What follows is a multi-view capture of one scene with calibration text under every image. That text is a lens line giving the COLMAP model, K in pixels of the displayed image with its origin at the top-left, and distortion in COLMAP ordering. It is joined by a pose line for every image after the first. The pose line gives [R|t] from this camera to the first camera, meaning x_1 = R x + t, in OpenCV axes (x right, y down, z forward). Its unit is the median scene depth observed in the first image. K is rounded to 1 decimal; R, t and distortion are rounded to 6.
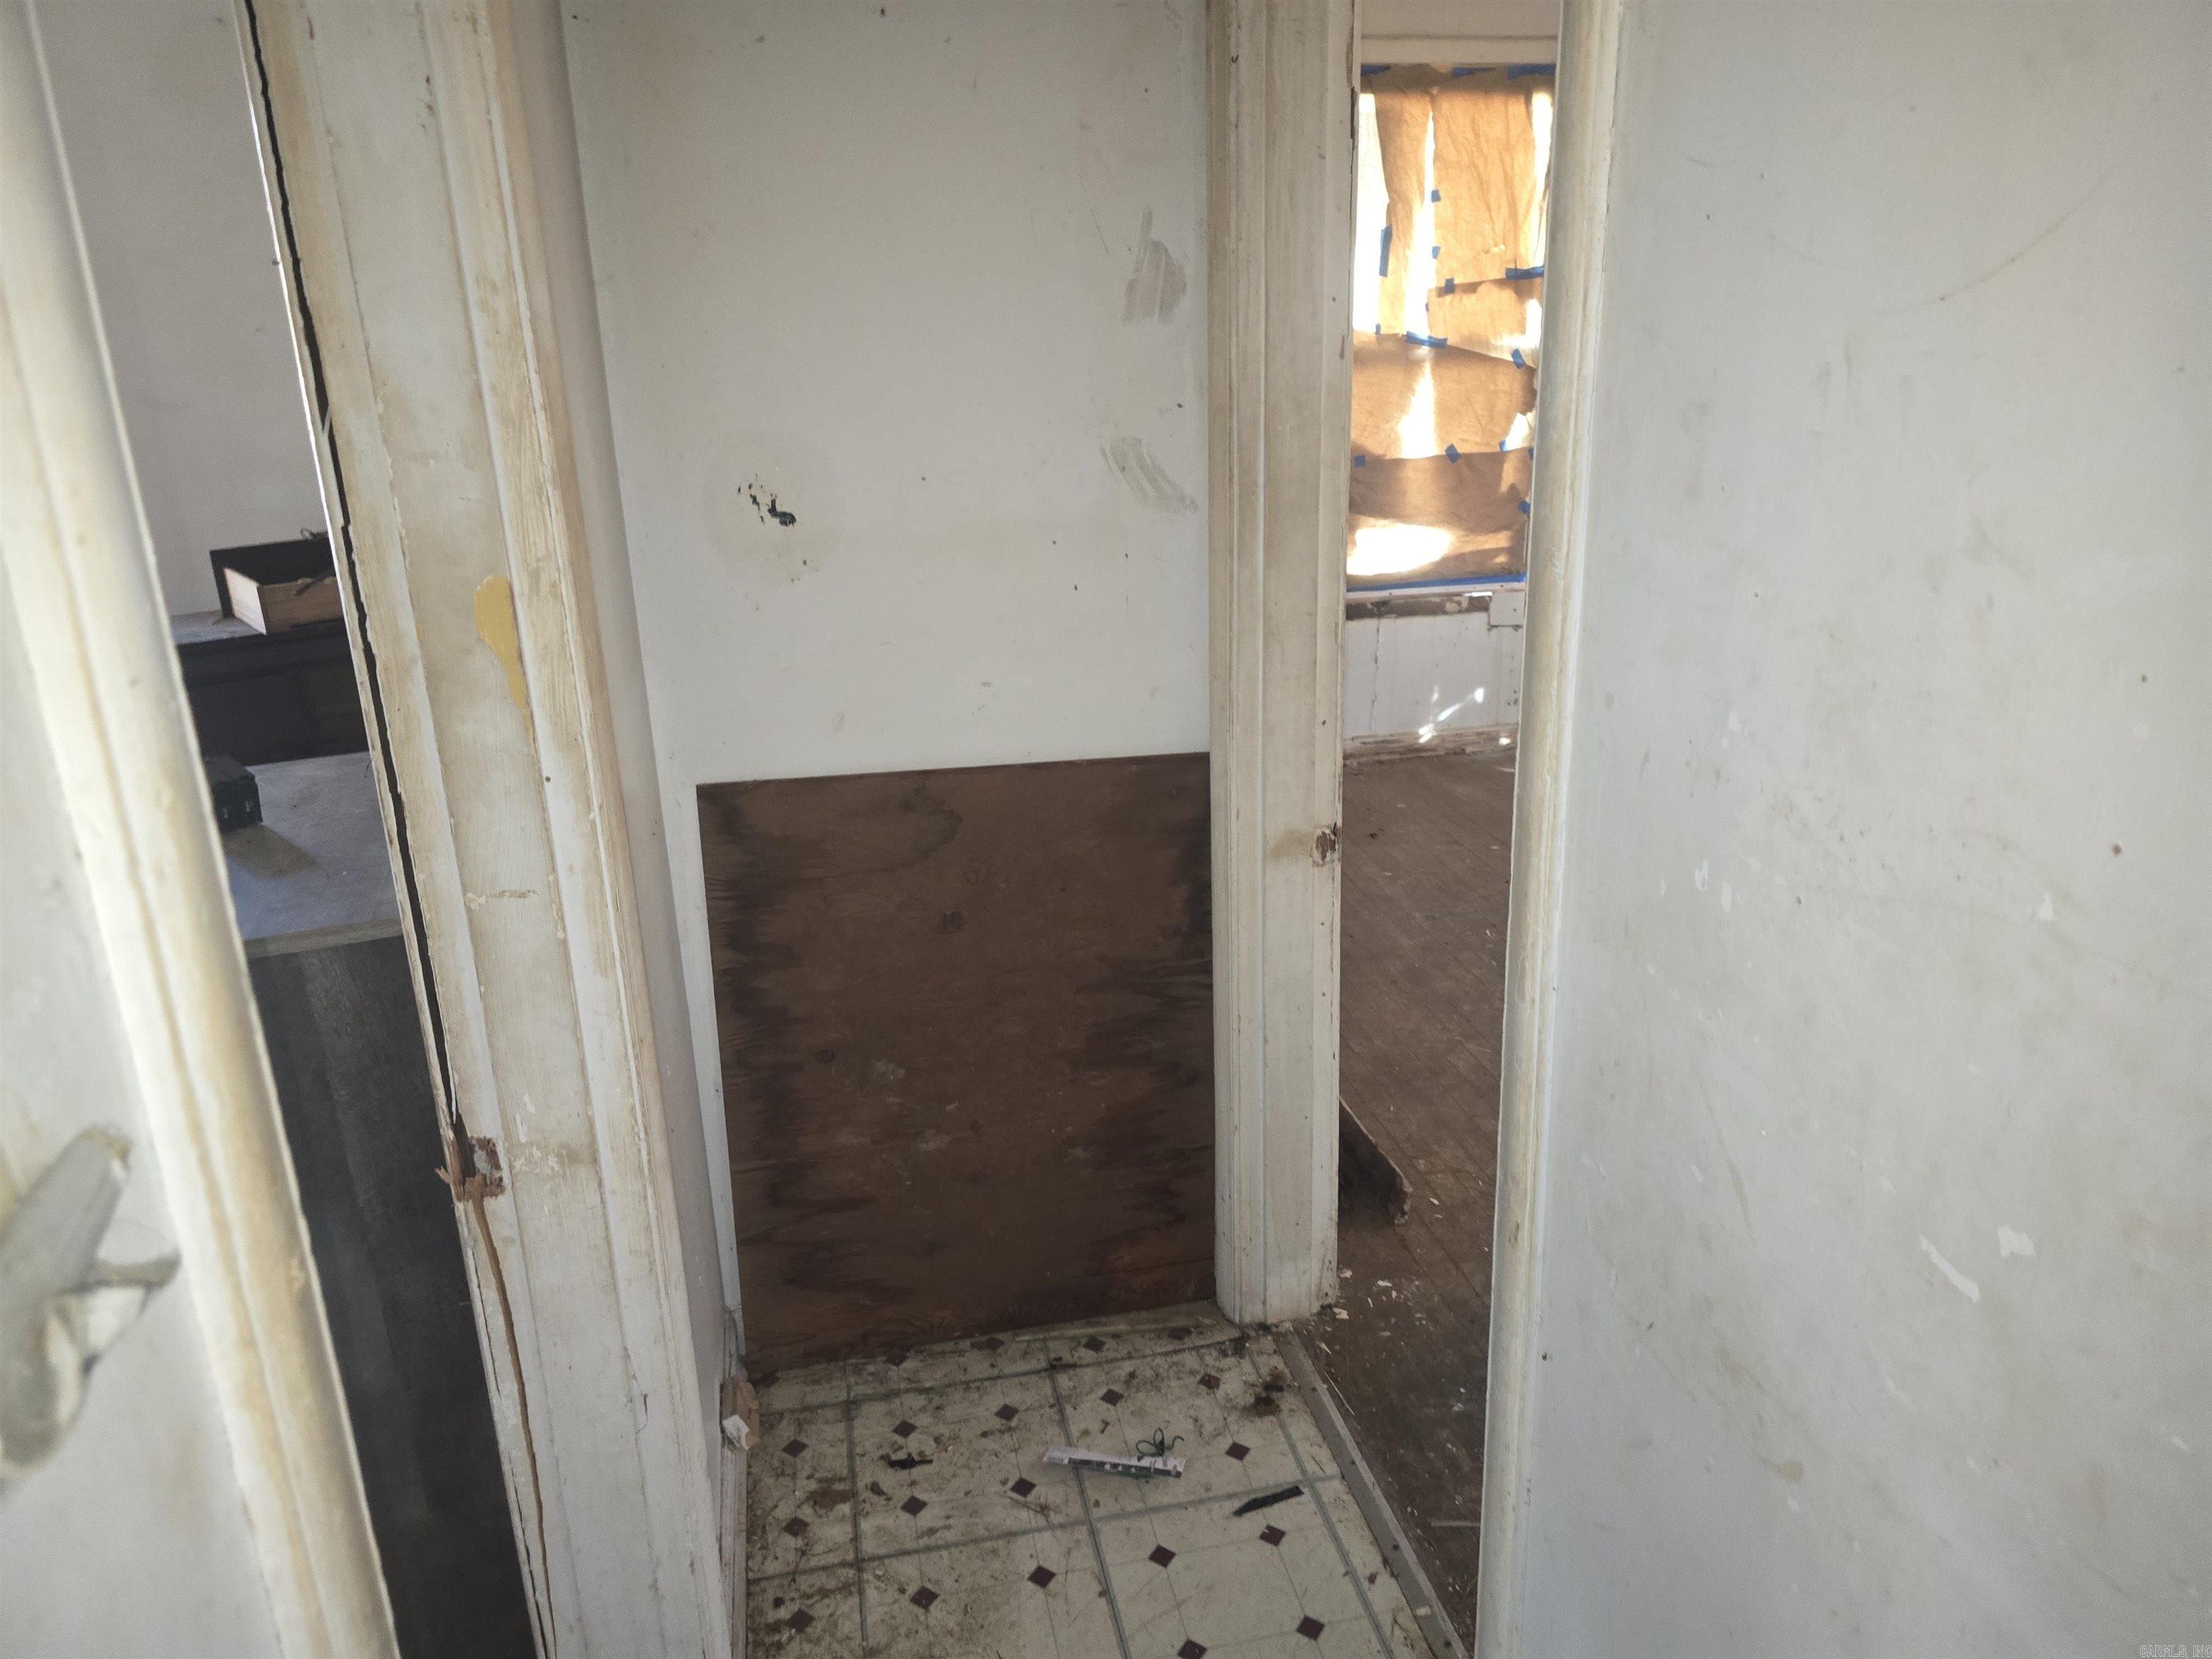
lens RADIAL K [[1507.1, 0, 1107.4], [0, 1507.1, 823.1], [0, 0, 1]] dist [-0.022555, -0.003454]
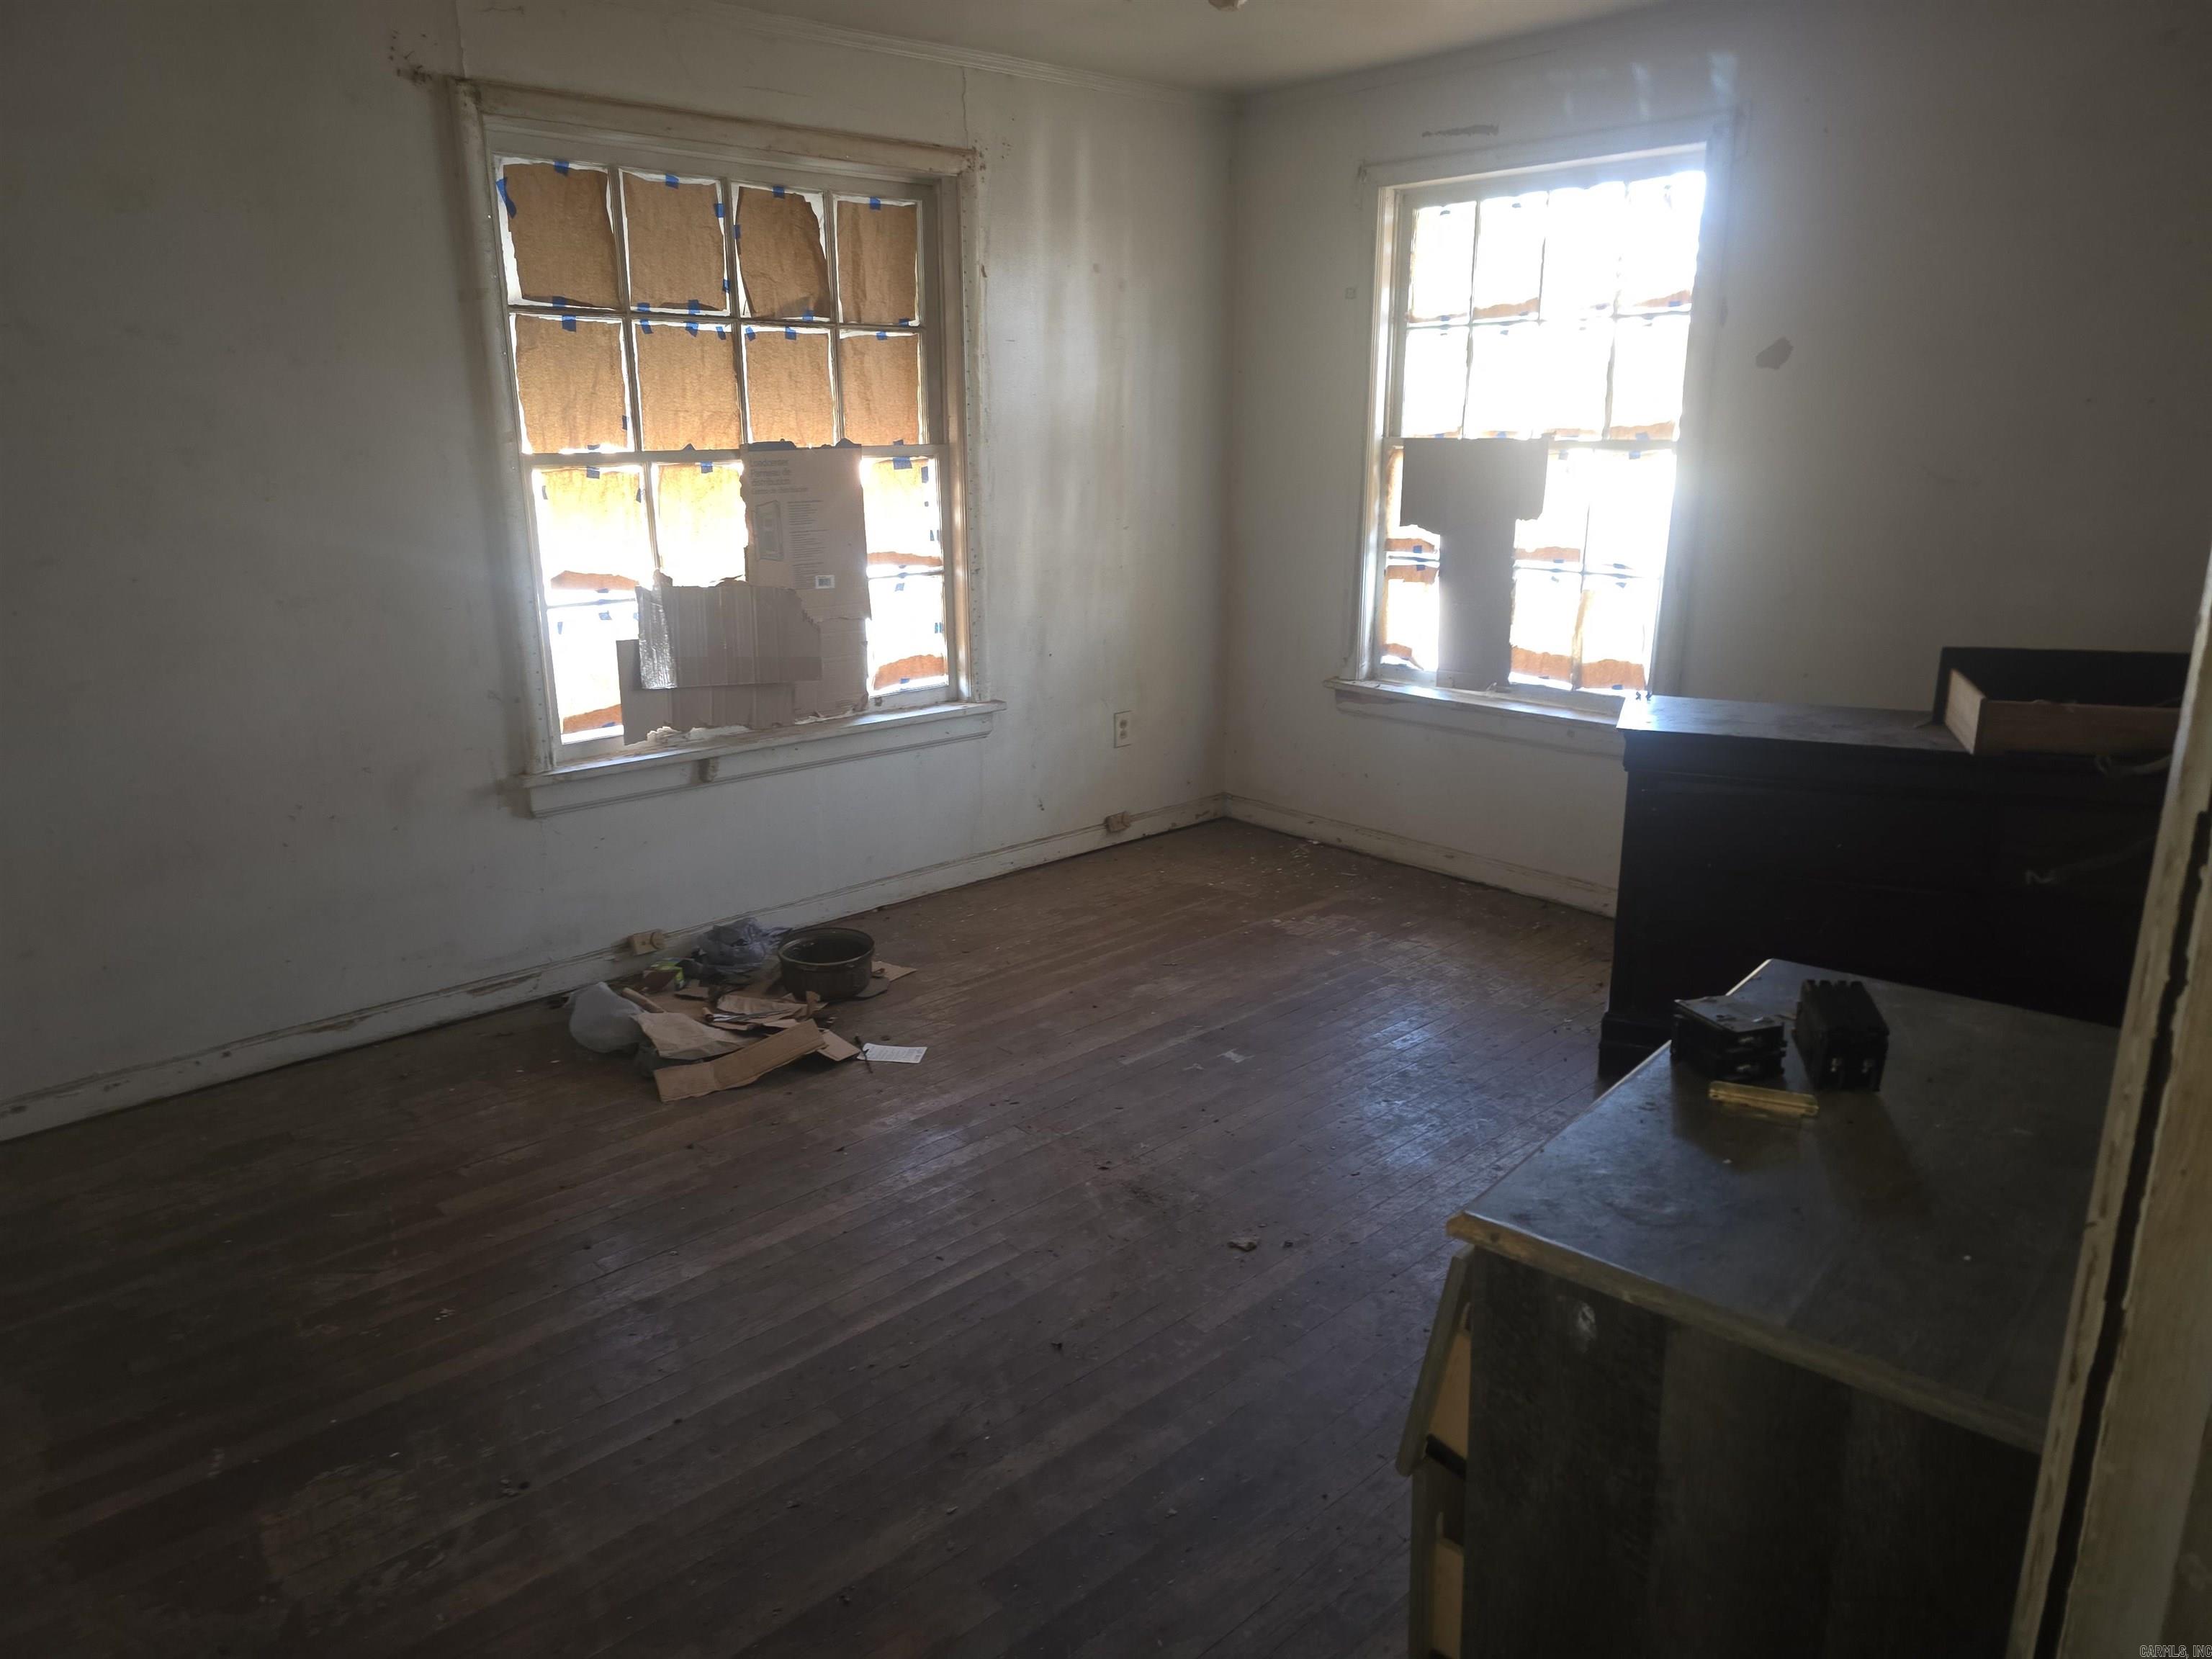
lens RADIAL K [[1507.1, 0, 1109.5], [0, 1507.1, 831.5], [0, 0, 1]] dist [-0.022555, -0.003454]
pose [[0.499897, 0.251990, -0.828616, -0.112056], [-0.273376, 0.953736, 0.125114, -0.061133], [0.821808, 0.163979, 0.545658, 0.173445]]
